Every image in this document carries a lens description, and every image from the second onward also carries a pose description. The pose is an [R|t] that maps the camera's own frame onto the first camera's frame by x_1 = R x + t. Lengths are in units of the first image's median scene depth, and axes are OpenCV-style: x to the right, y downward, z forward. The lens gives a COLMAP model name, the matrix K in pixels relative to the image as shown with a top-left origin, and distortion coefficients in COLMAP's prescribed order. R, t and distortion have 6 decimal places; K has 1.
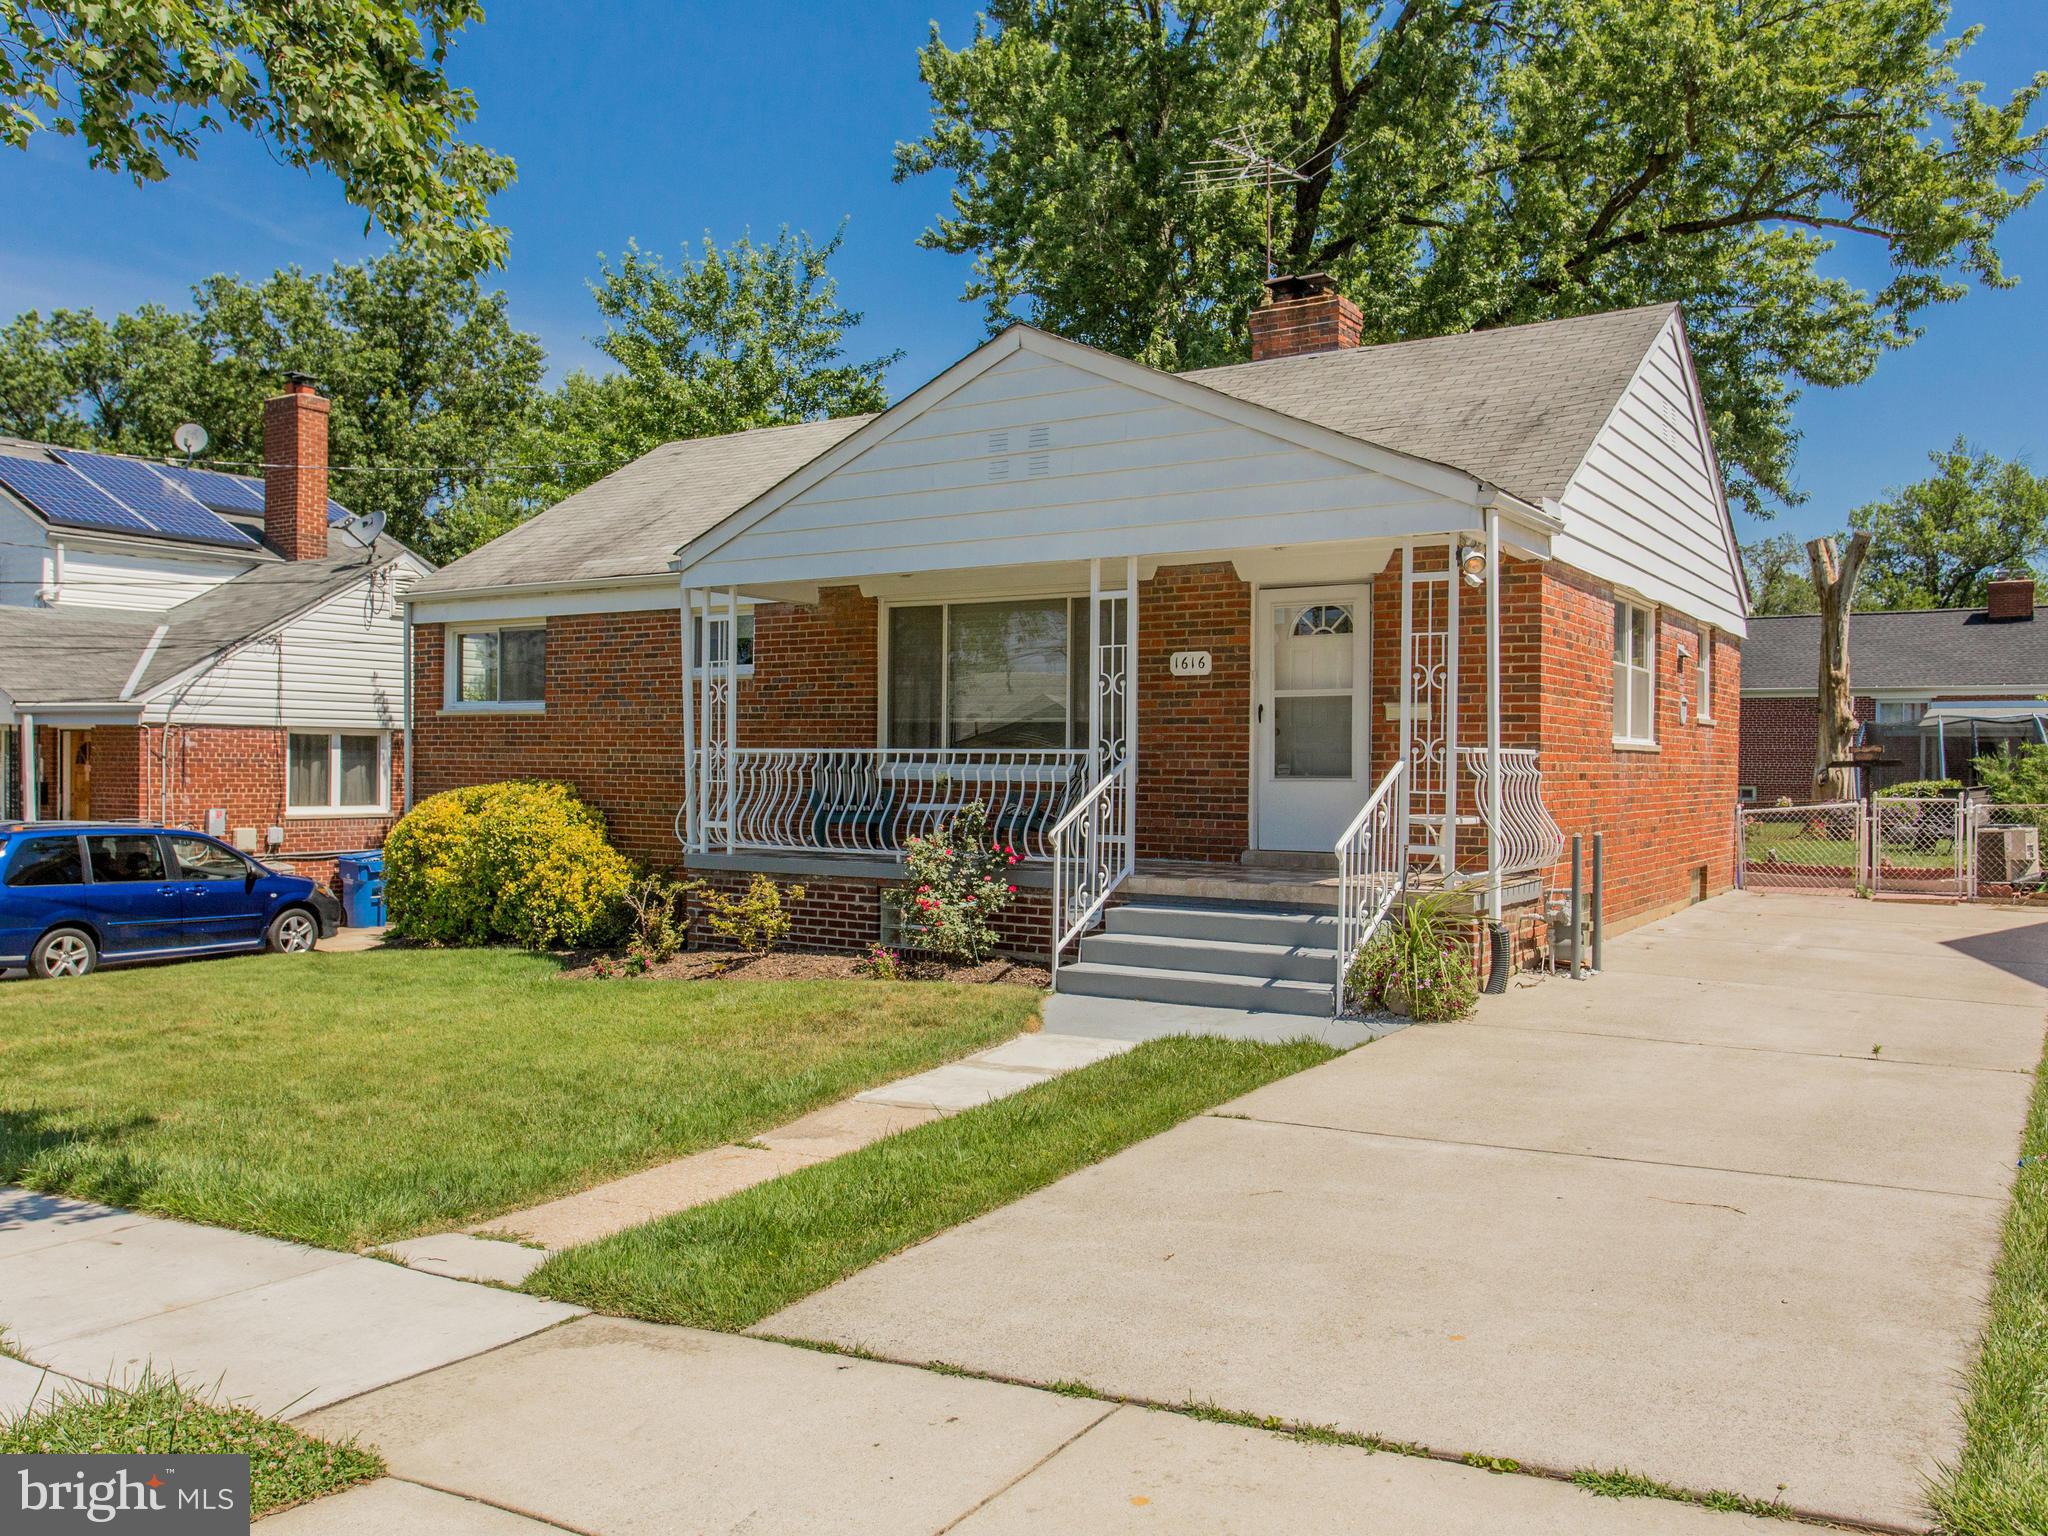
lens RADIAL K [[1764.7, 0, 1025.0], [0, 1764.7, 769.4], [0, 0, 1]] dist [0.001624, -0.000148]
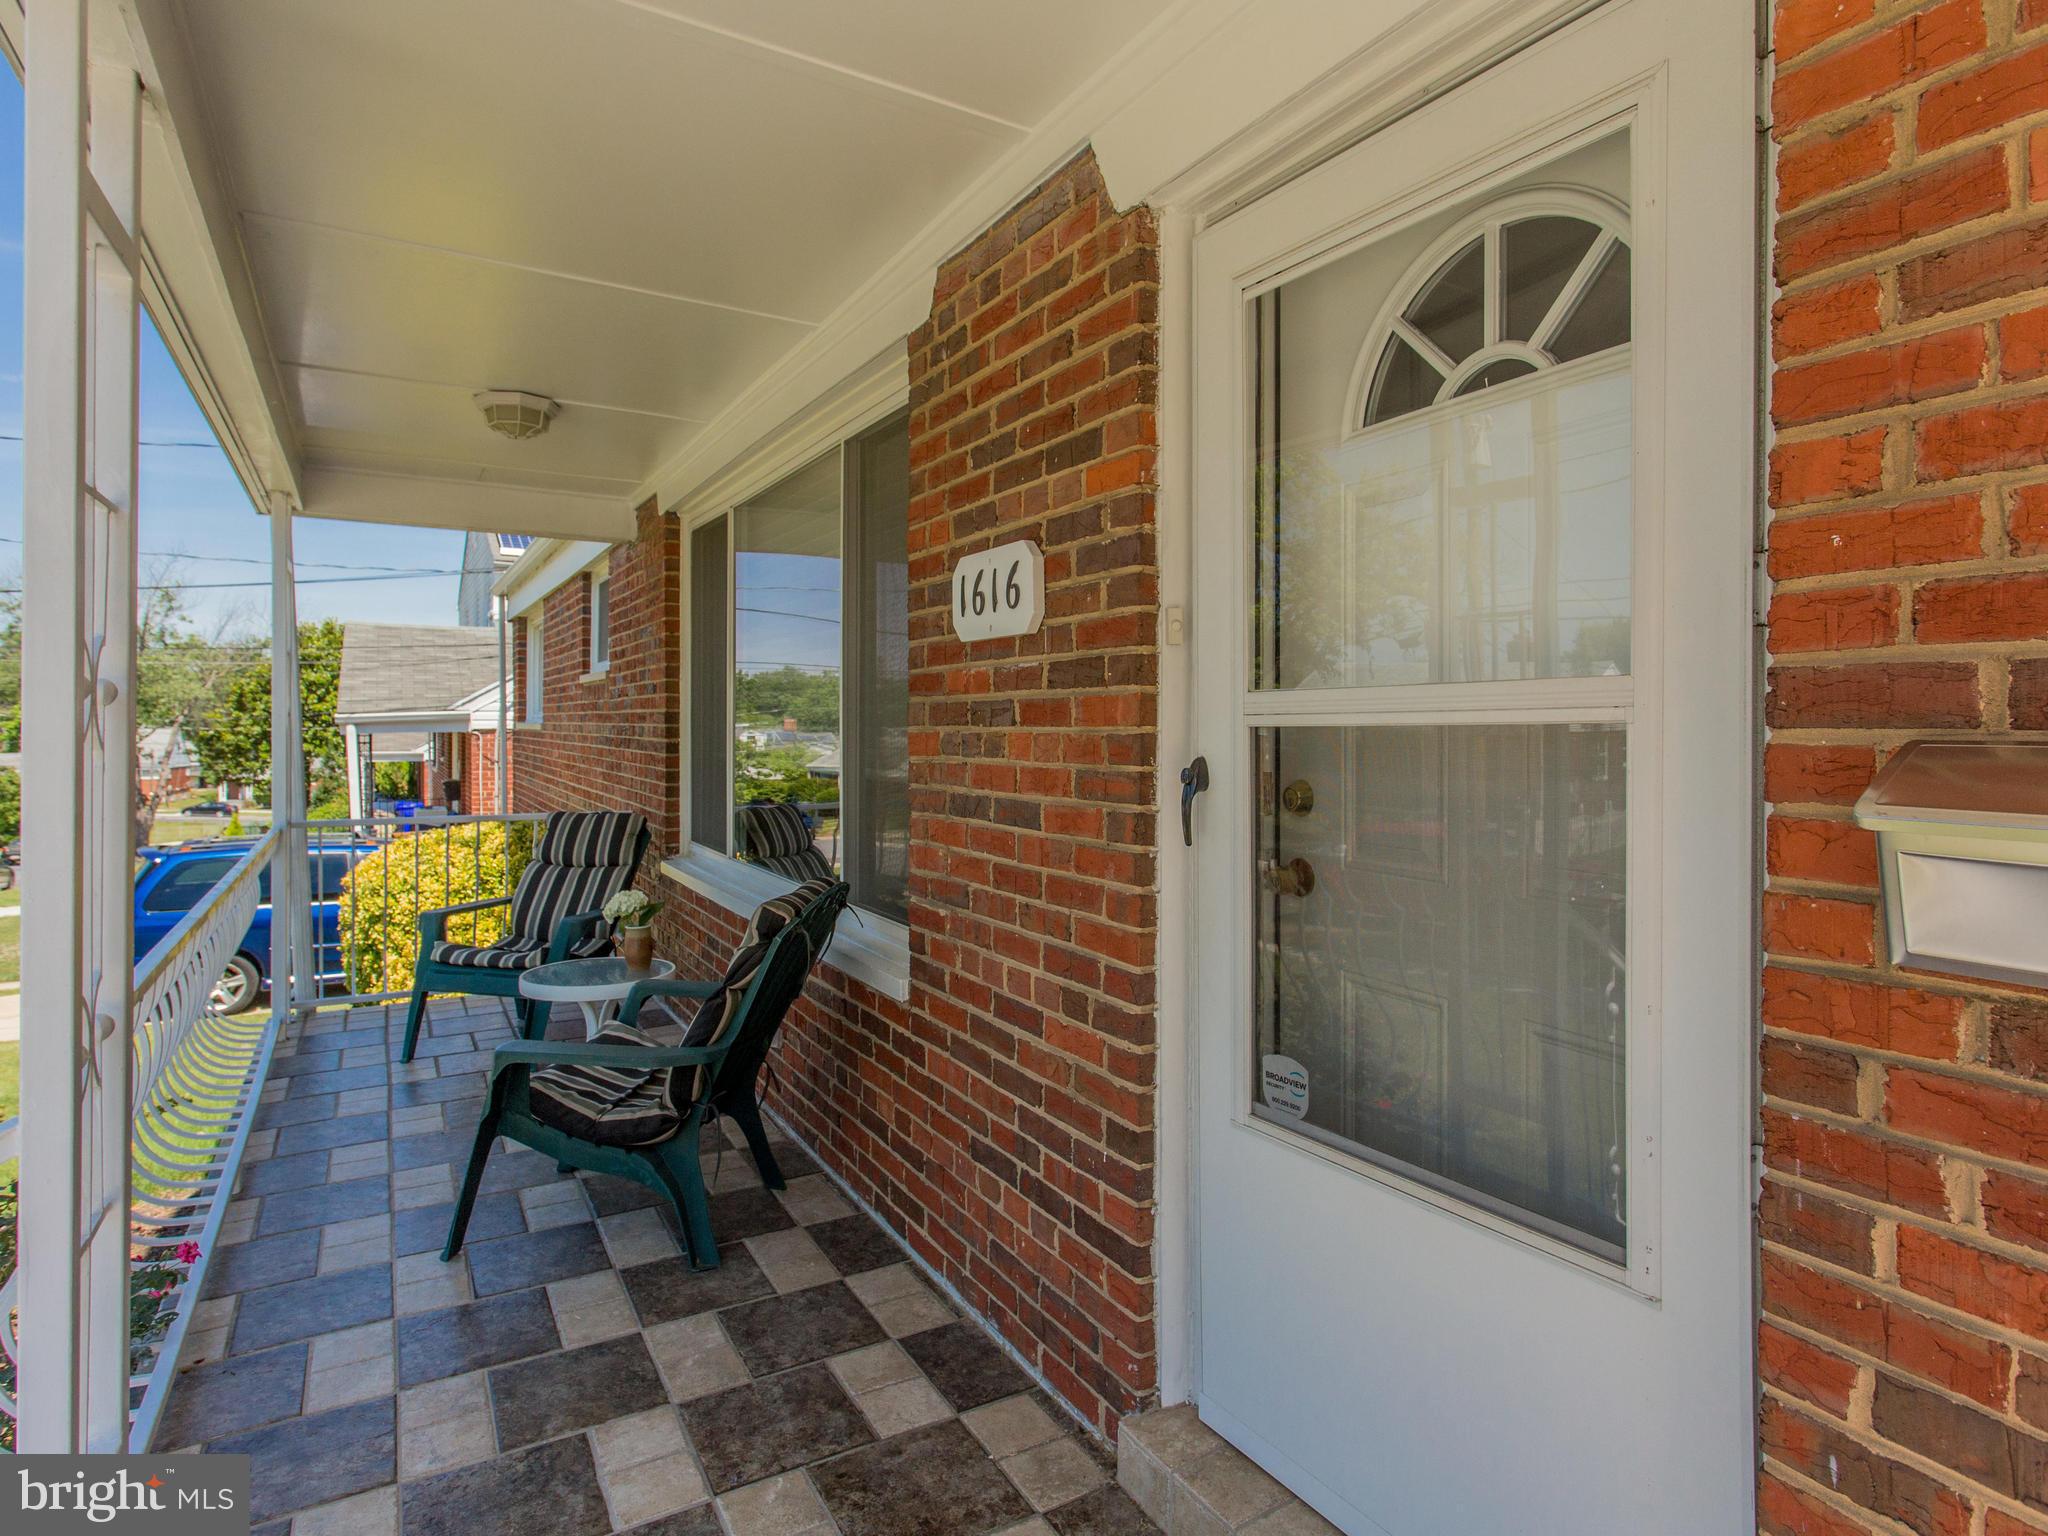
lens RADIAL K [[1131.0, 0, 1034.9], [0, 1131.0, 712.6], [0, 0, 1]] dist [-0.002692, 0.004649]
pose [[0.872439, -0.010690, -0.488606, 0.182173], [0.006353, 0.999924, -0.010533, -0.040752], [0.488682, 0.006085, 0.872441, 0.861611]]
